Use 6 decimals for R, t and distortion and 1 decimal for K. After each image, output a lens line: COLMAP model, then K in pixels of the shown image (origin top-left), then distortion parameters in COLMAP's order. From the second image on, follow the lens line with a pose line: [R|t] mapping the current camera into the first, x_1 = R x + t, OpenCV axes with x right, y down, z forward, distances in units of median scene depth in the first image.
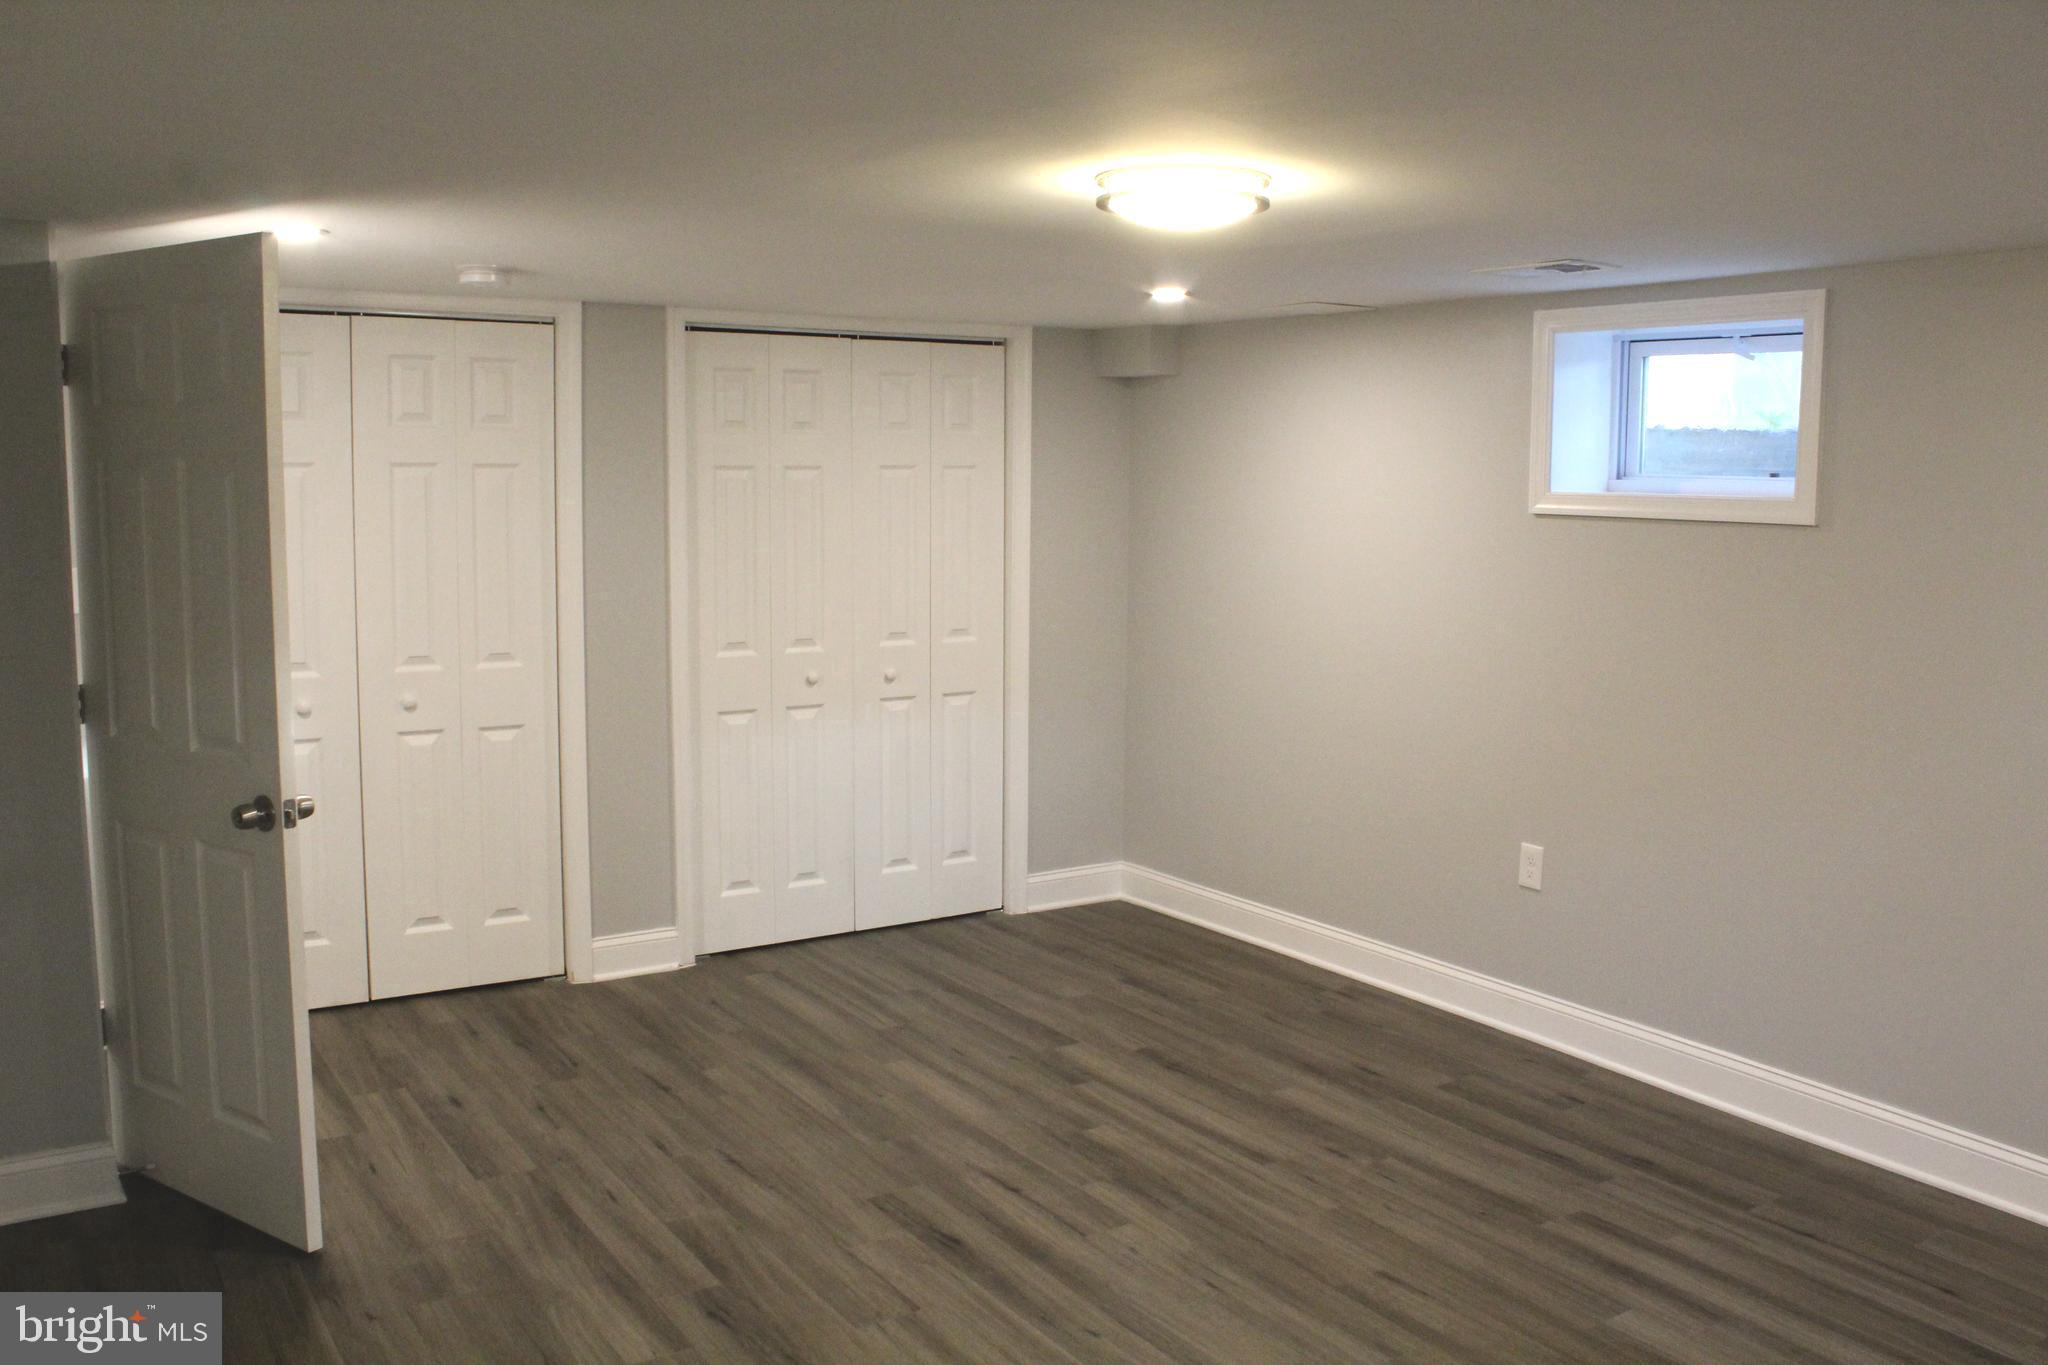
lens RADIAL K [[1715.7, 0, 1024.0], [0, 1715.7, 682.5], [0, 0, 1]] dist [-0.157457, 0.152208]
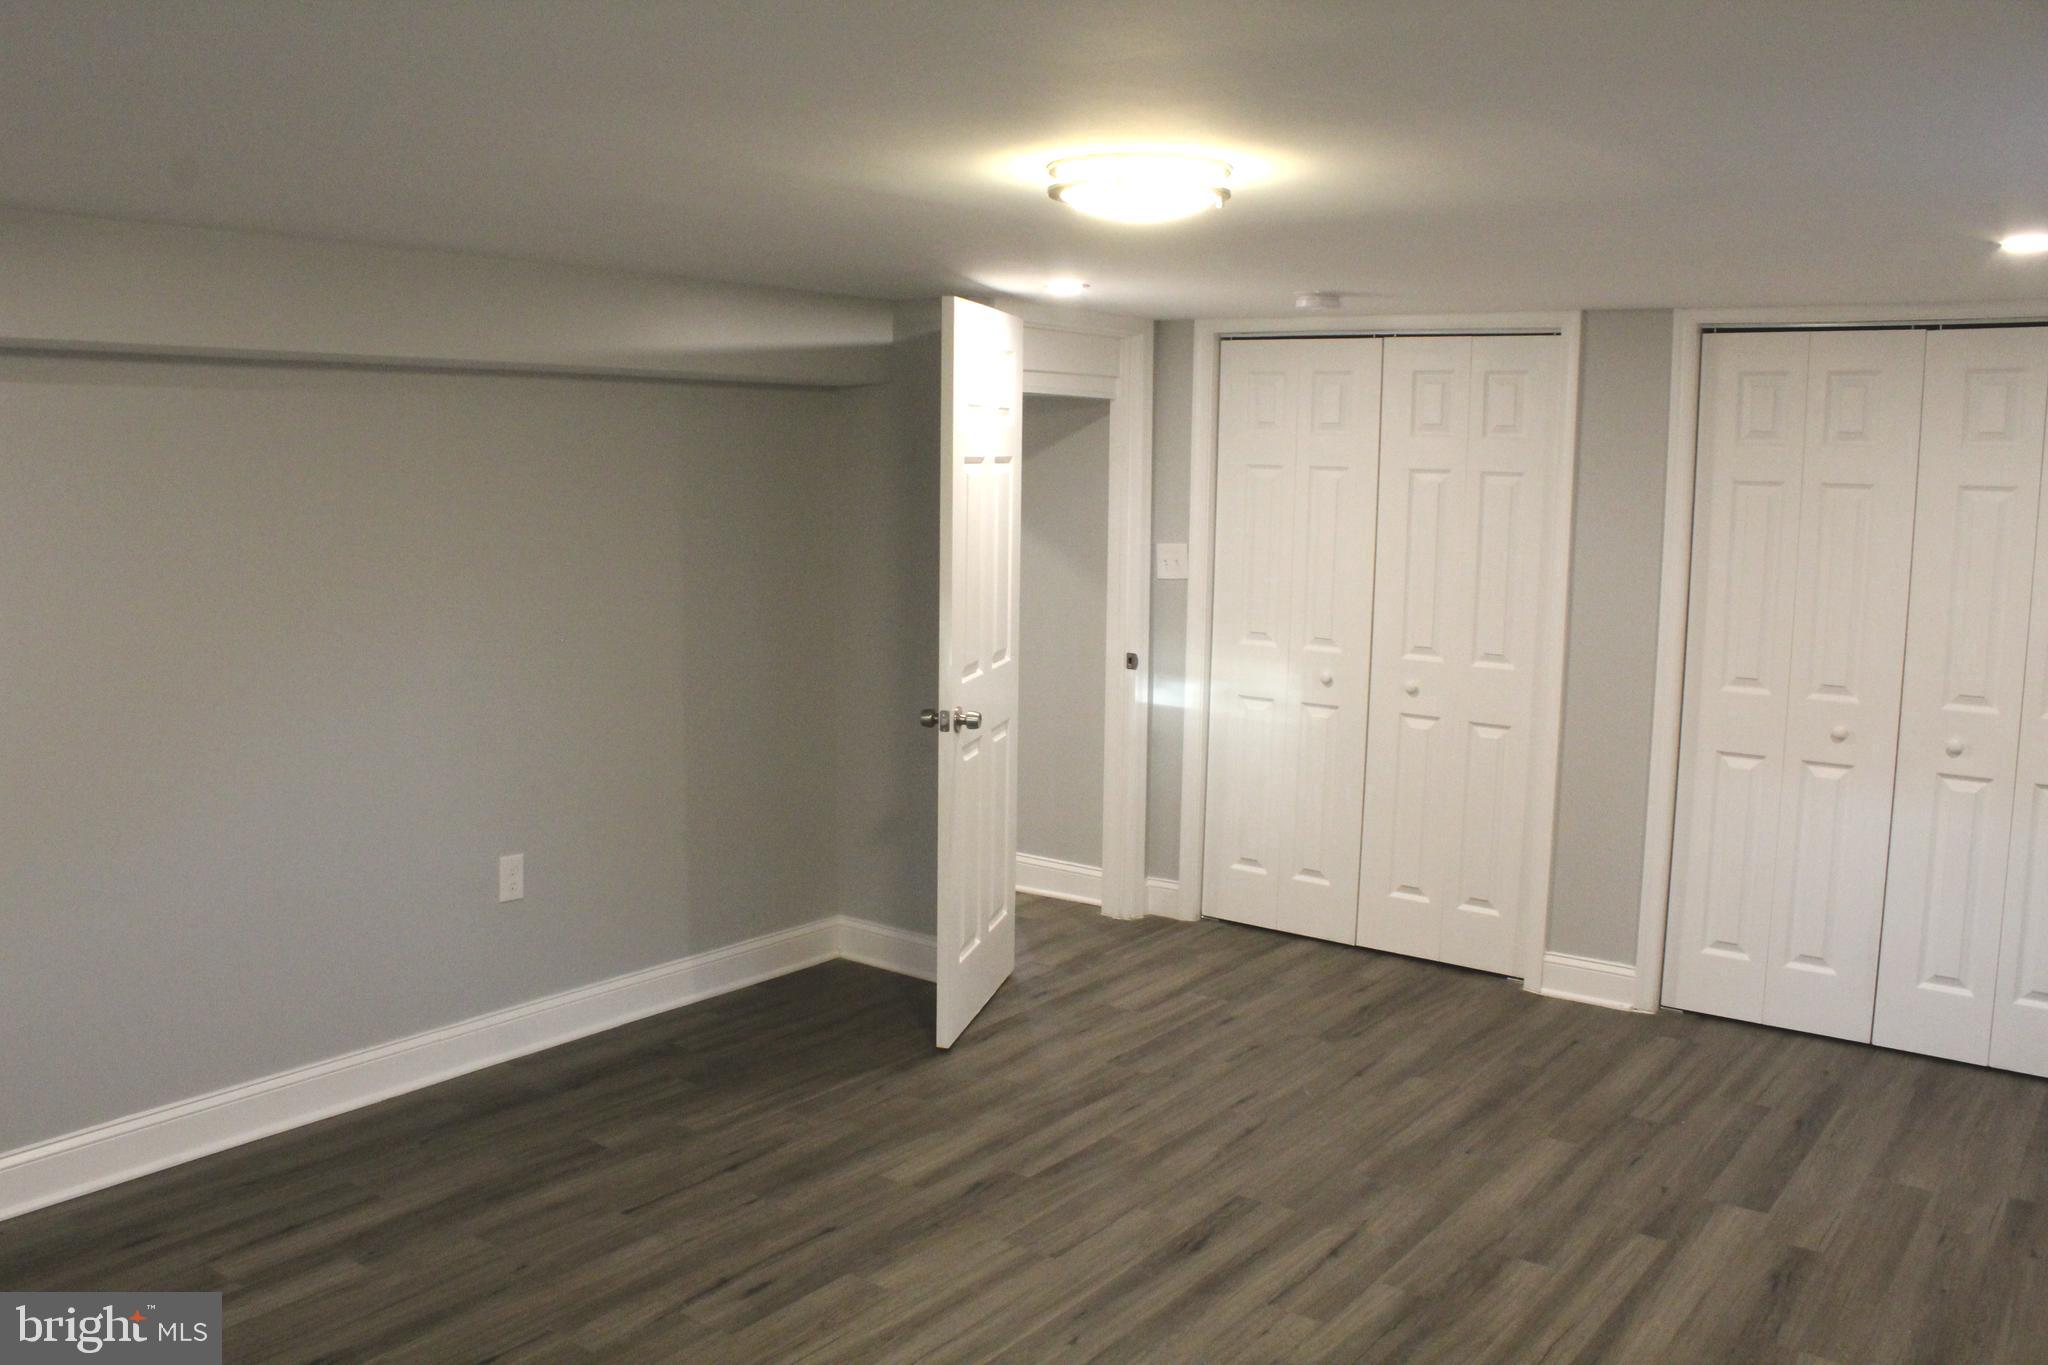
lens RADIAL K [[1680.2, 0, 1024.0], [0, 1680.2, 682.5], [0, 0, 1]] dist [-0.139456, 0.141795]
pose [[0.356875, 0.117369, -0.926750, 0.565970], [-0.133374, 0.988314, 0.073805, -0.038958], [0.924582, 0.097265, 0.368359, 0.376186]]
